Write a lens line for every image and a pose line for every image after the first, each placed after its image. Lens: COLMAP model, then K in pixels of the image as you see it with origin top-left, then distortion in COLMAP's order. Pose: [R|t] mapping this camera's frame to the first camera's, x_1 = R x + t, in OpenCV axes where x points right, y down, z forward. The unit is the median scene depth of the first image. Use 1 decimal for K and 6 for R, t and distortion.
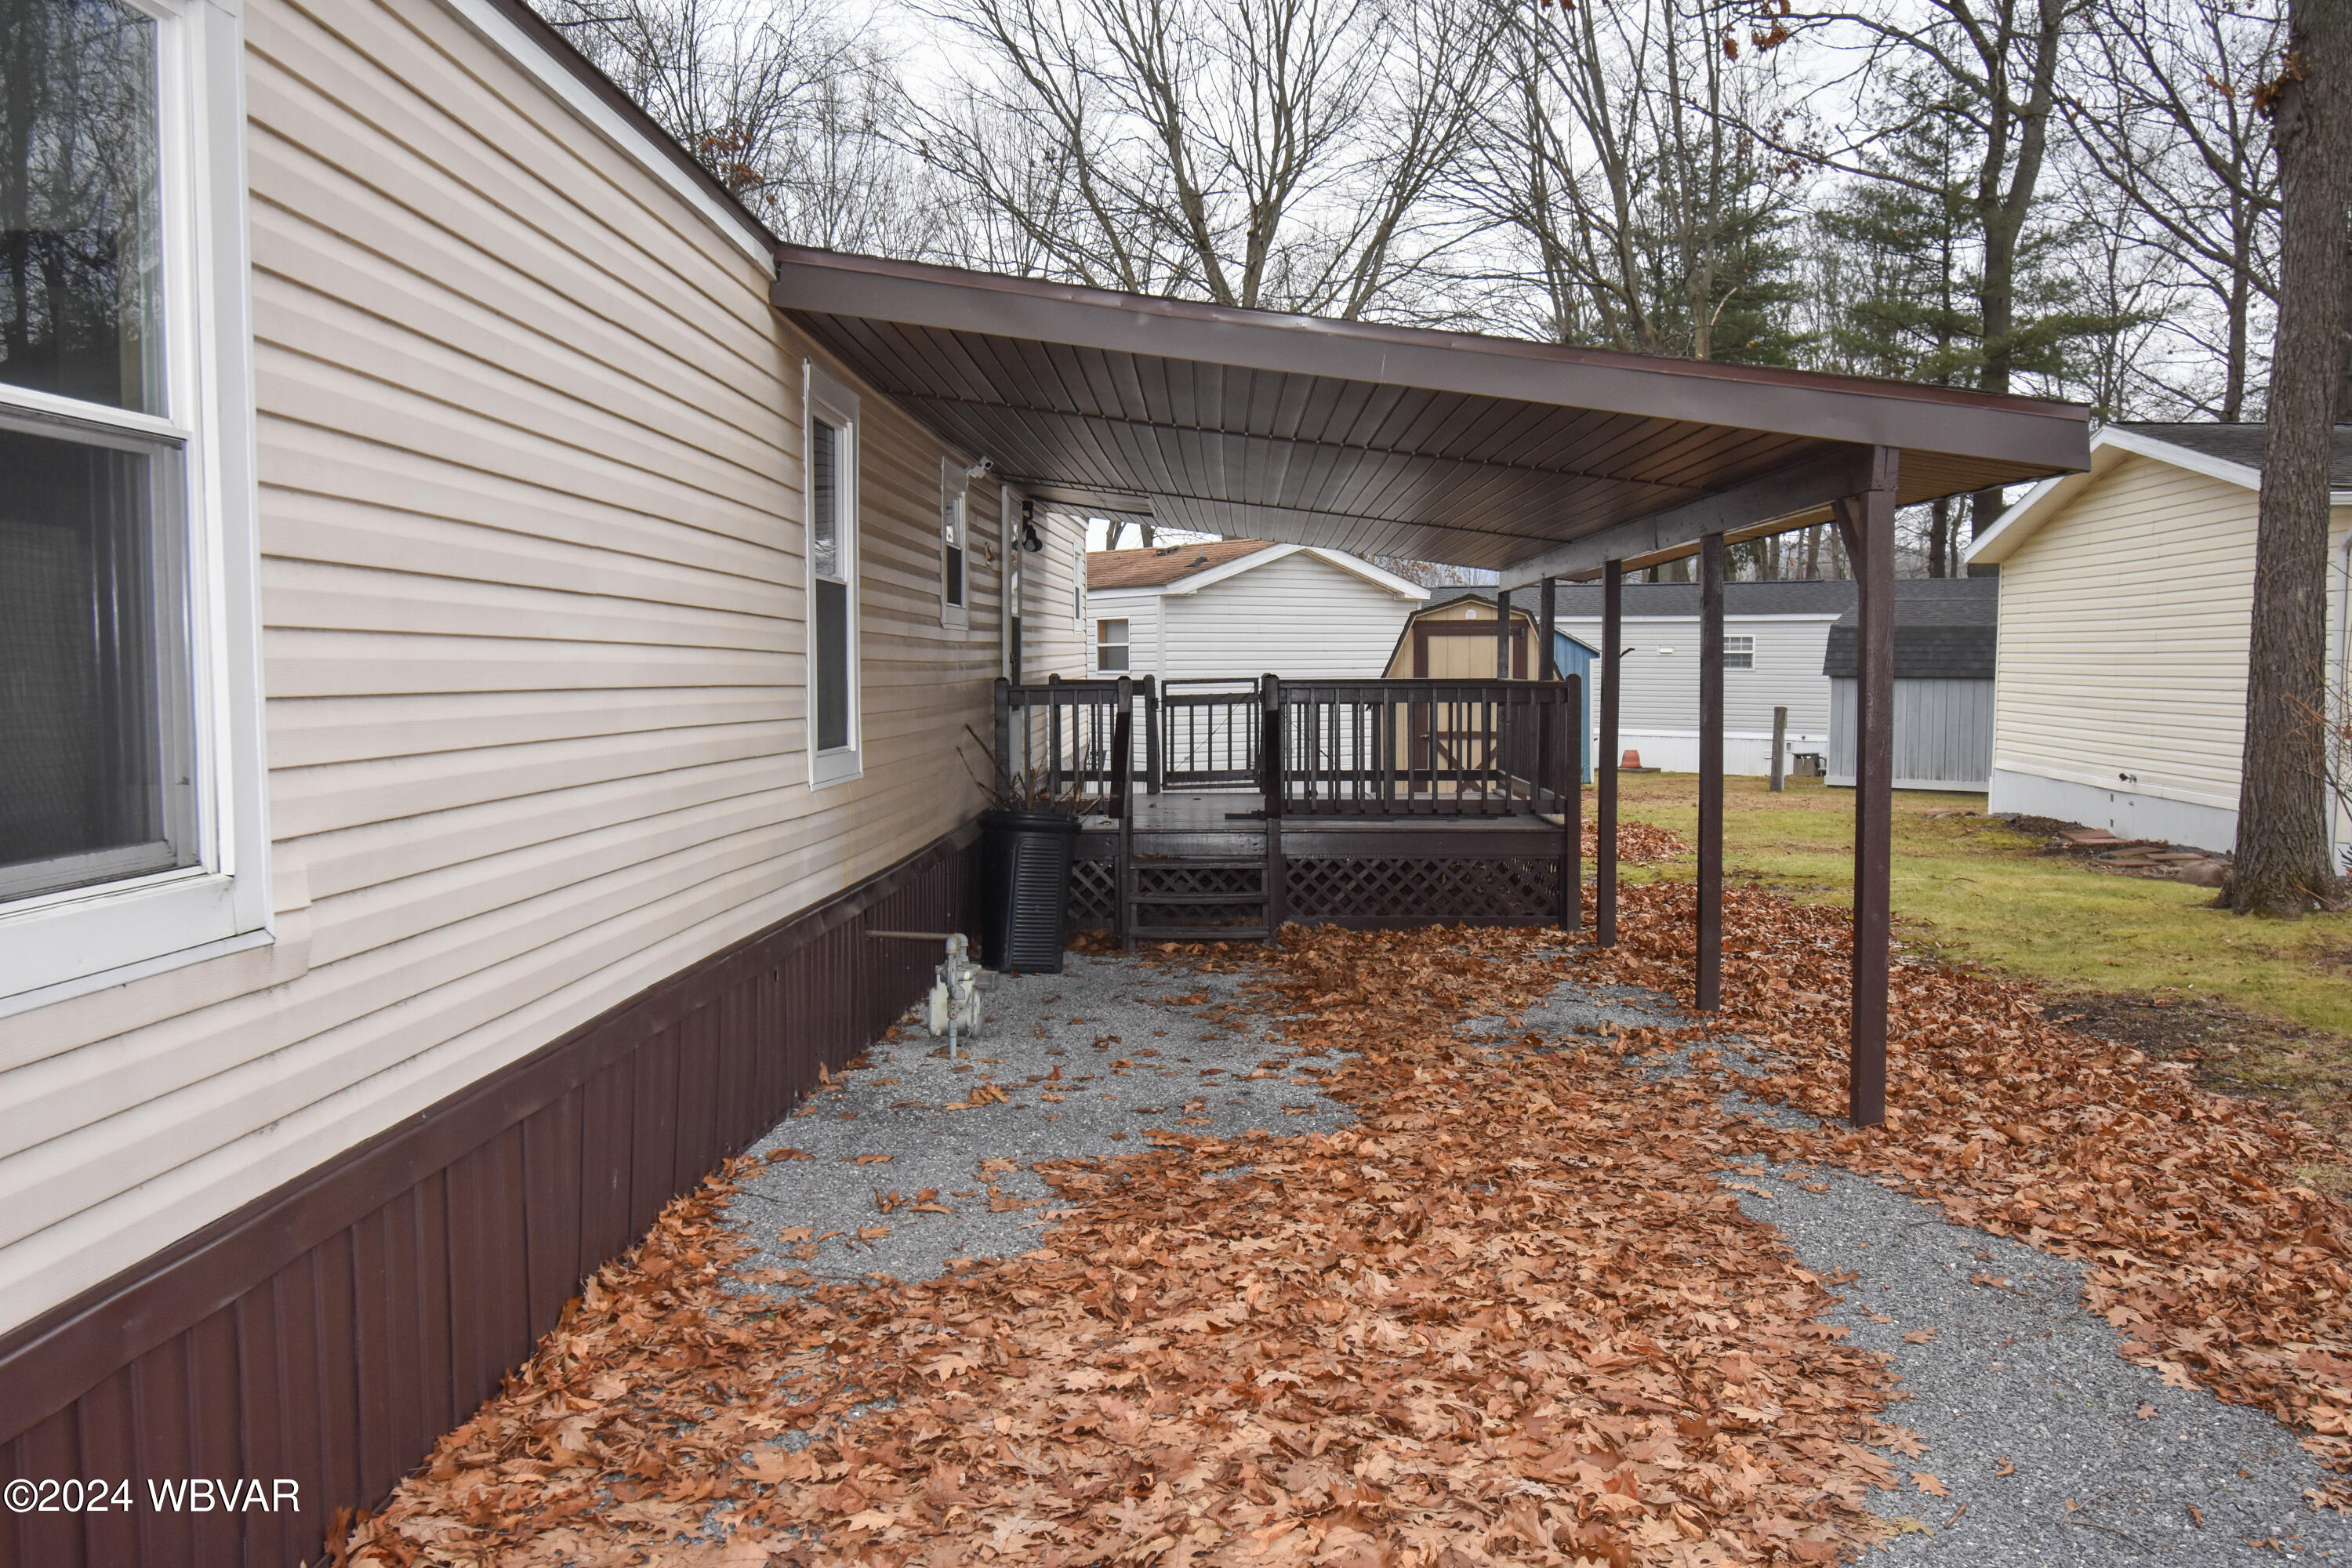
lens RADIAL K [[1925.1, 0, 1176.0], [0, 1925.1, 784.0], [0, 0, 1]] dist [-0.002496, -0.001213]
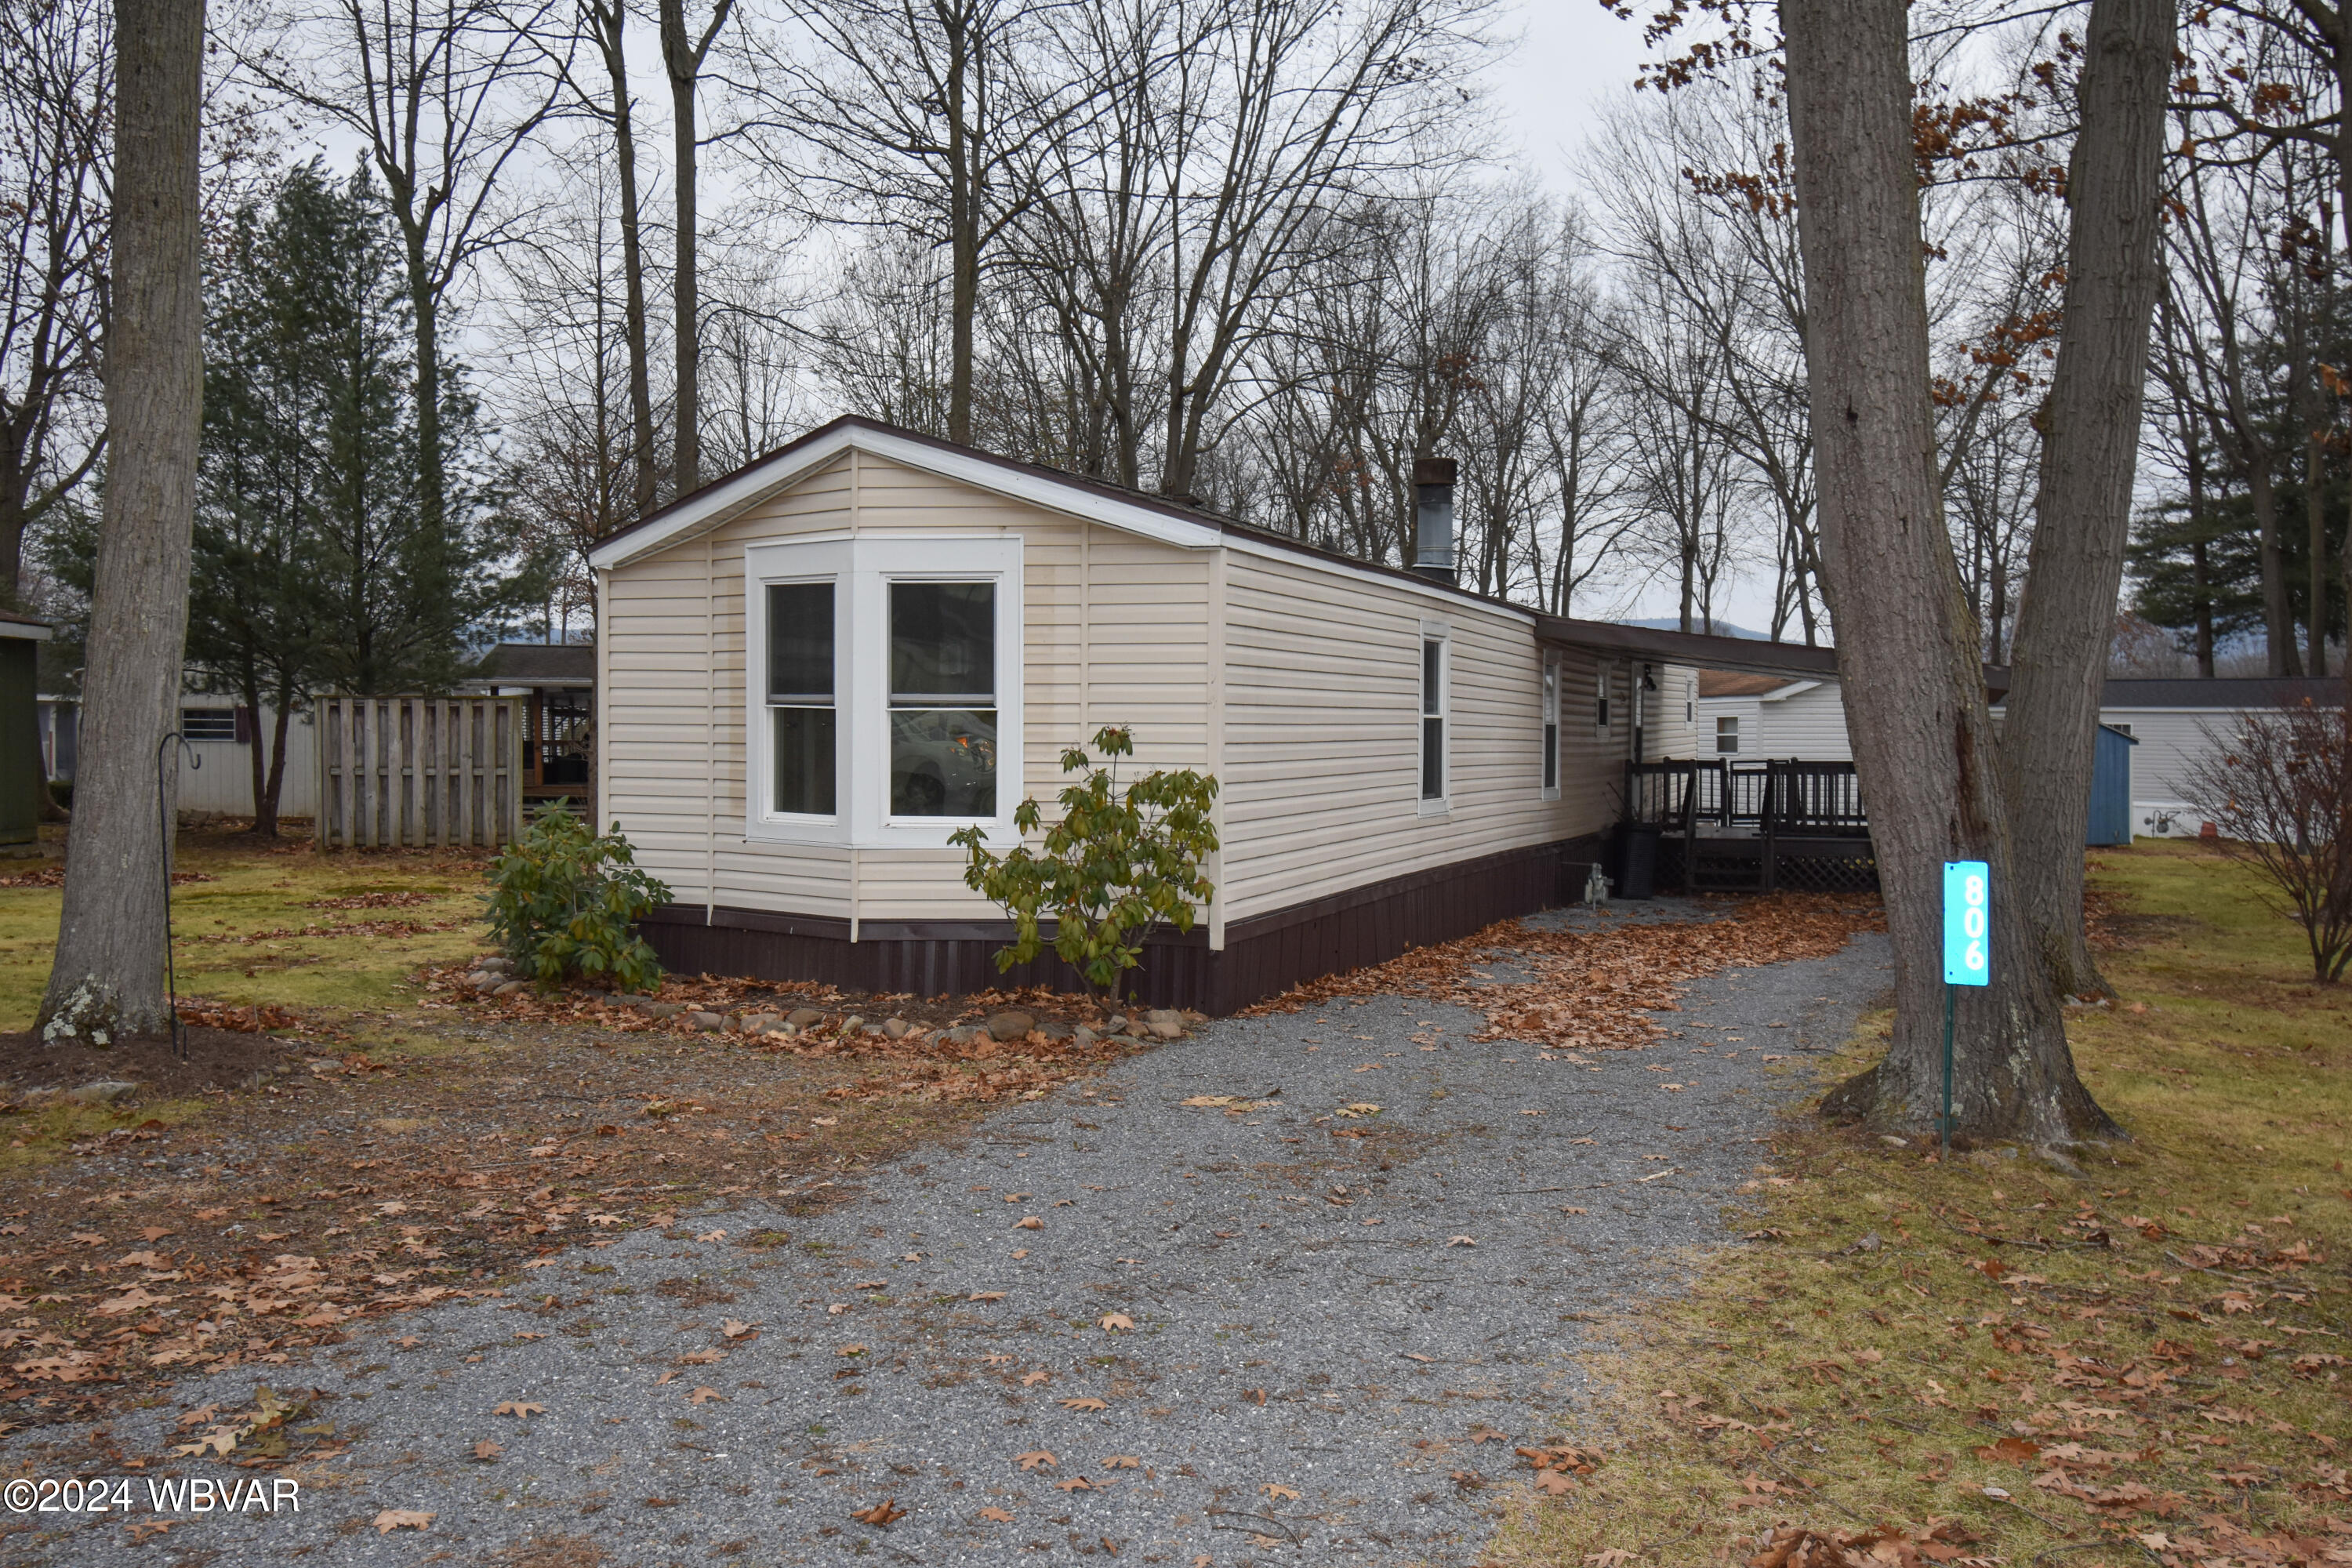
lens RADIAL K [[1978.4, 0, 1176.0], [0, 1978.4, 784.0], [0, 0, 1]] dist [0.000984, -0.001053]
pose [[0.941647, 0.013299, -0.336340, 0.105562], [-0.026094, 0.999096, -0.033551, 0.034034], [0.335590, 0.040370, 0.941143, -0.724451]]
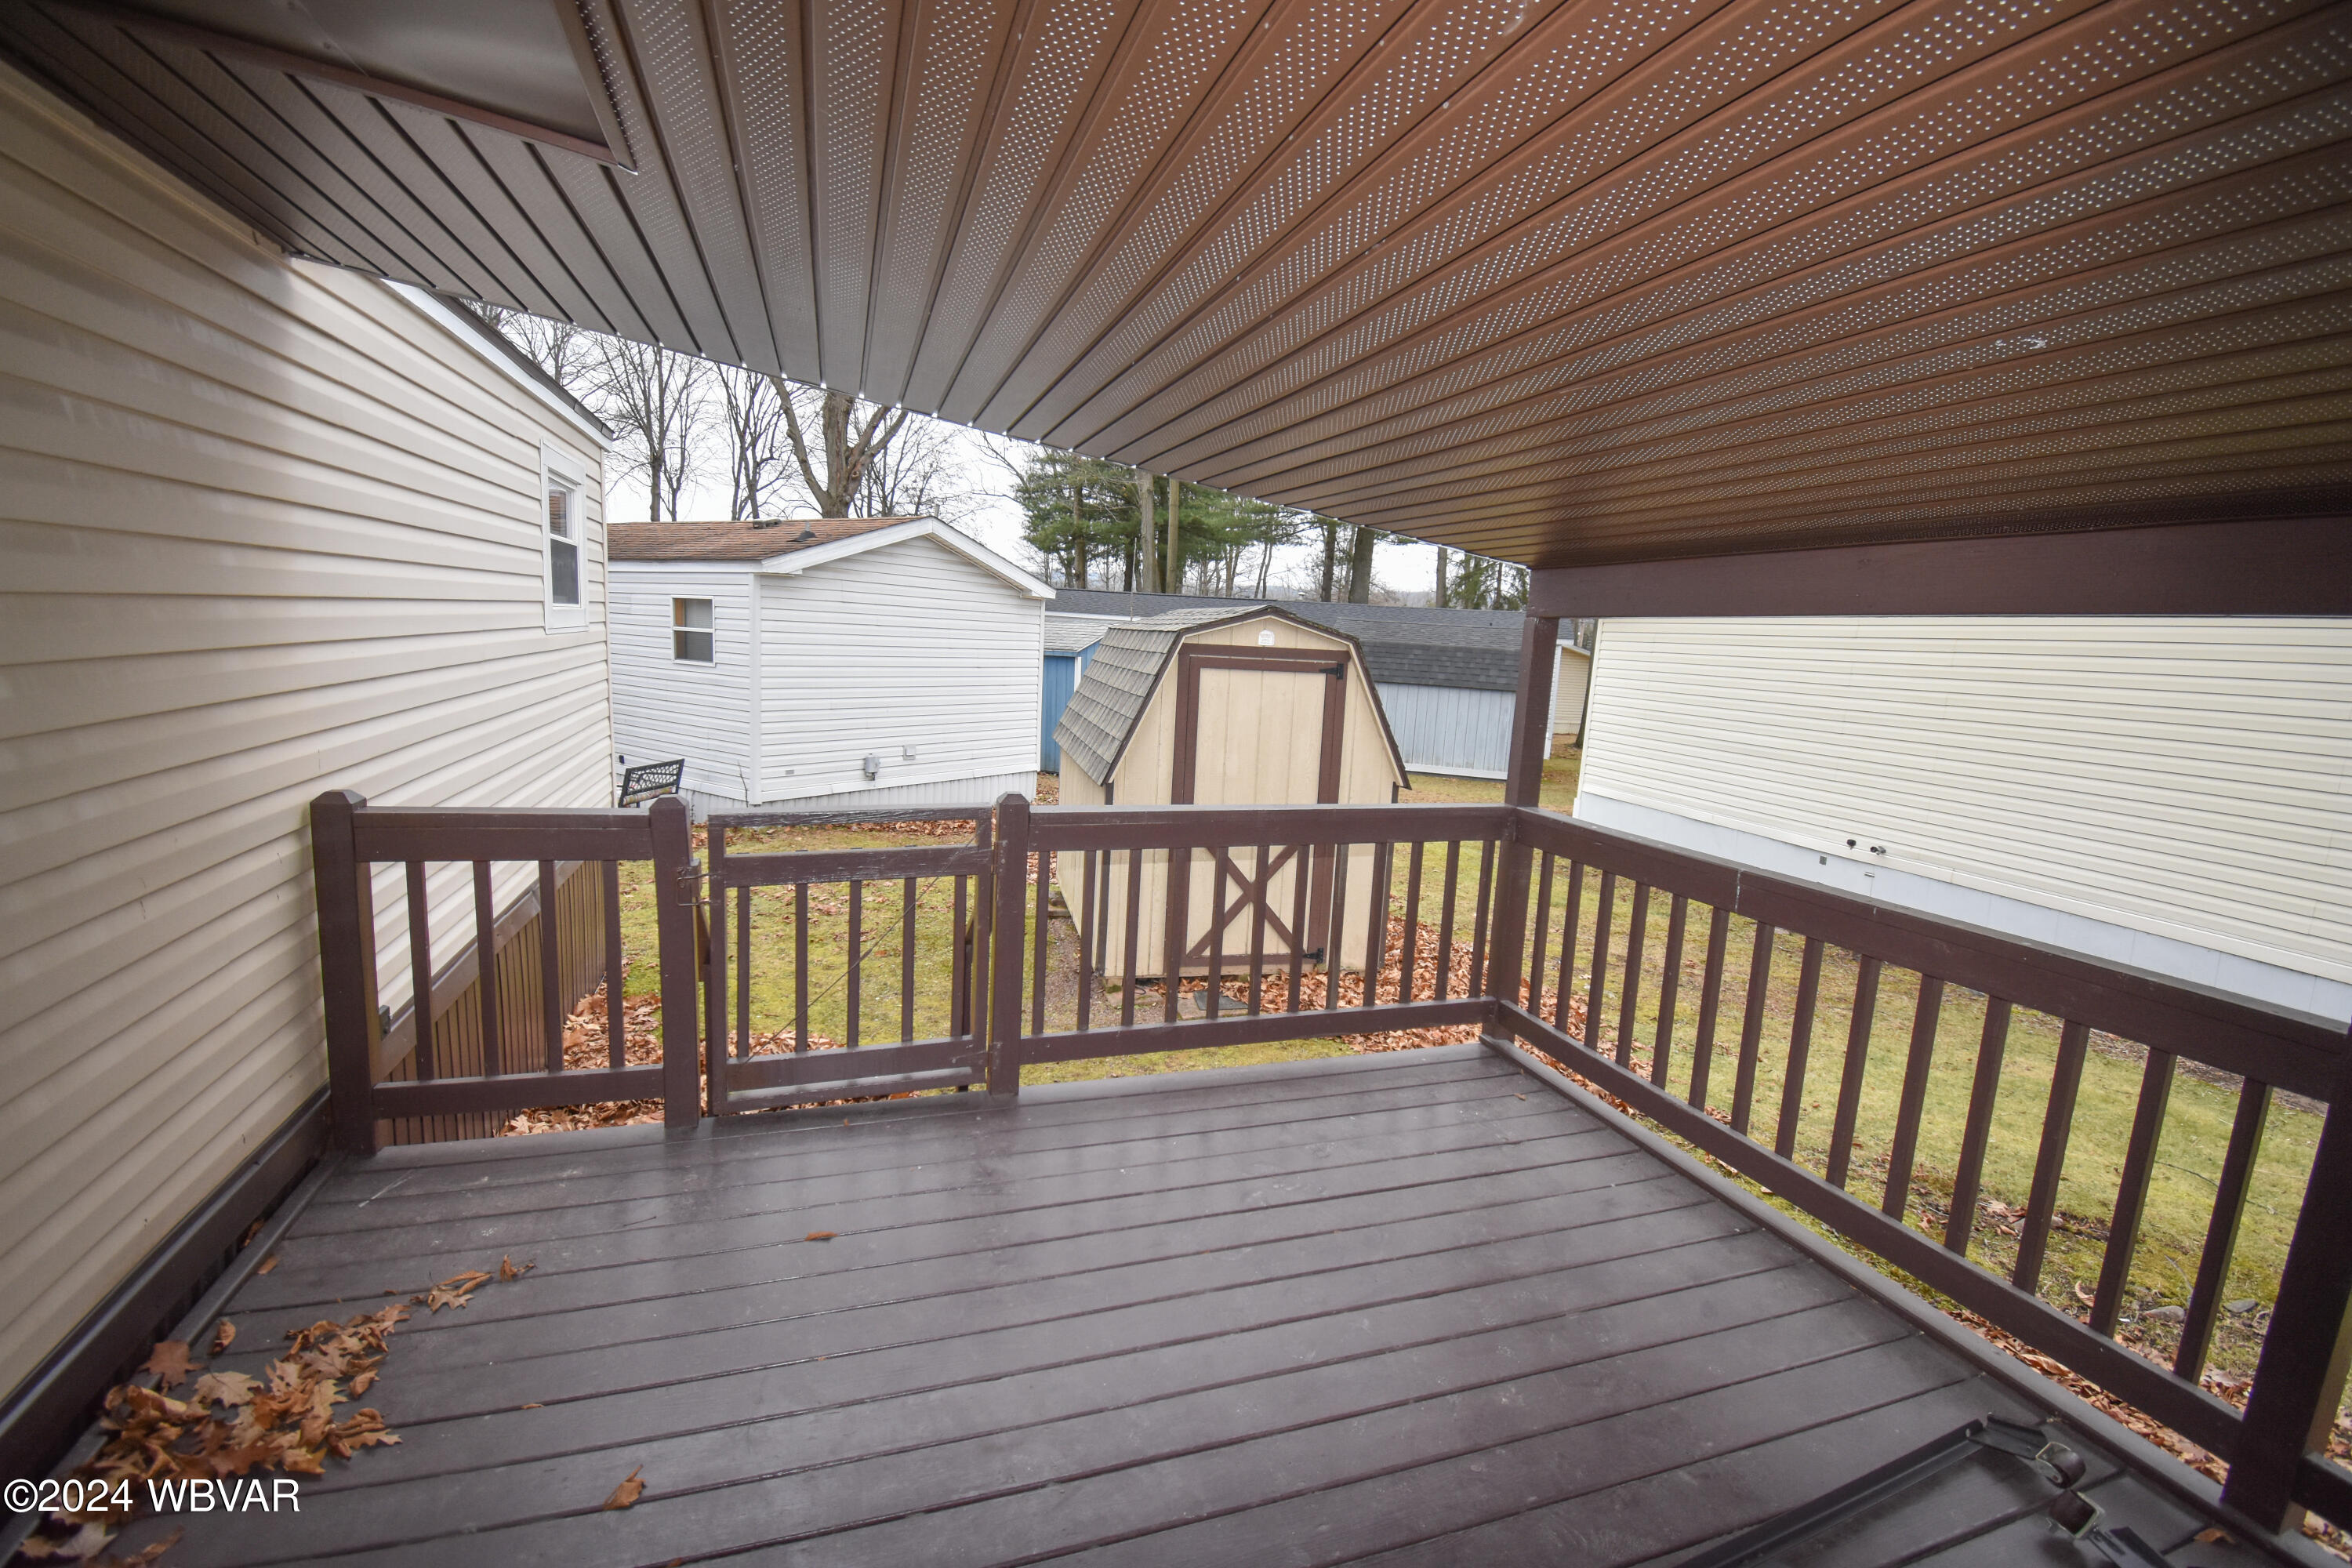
lens RADIAL K [[1023.7, 0, 1192.7], [0, 1023.7, 778.8], [0, 0, 1]] dist [0.026111, -0.028709]
pose [[0.928864, 0.001984, 0.370417, 0.004339], [-0.032642, 0.996534, 0.076516, -0.067277], [-0.368981, -0.083164, 0.925709, 0.692517]]
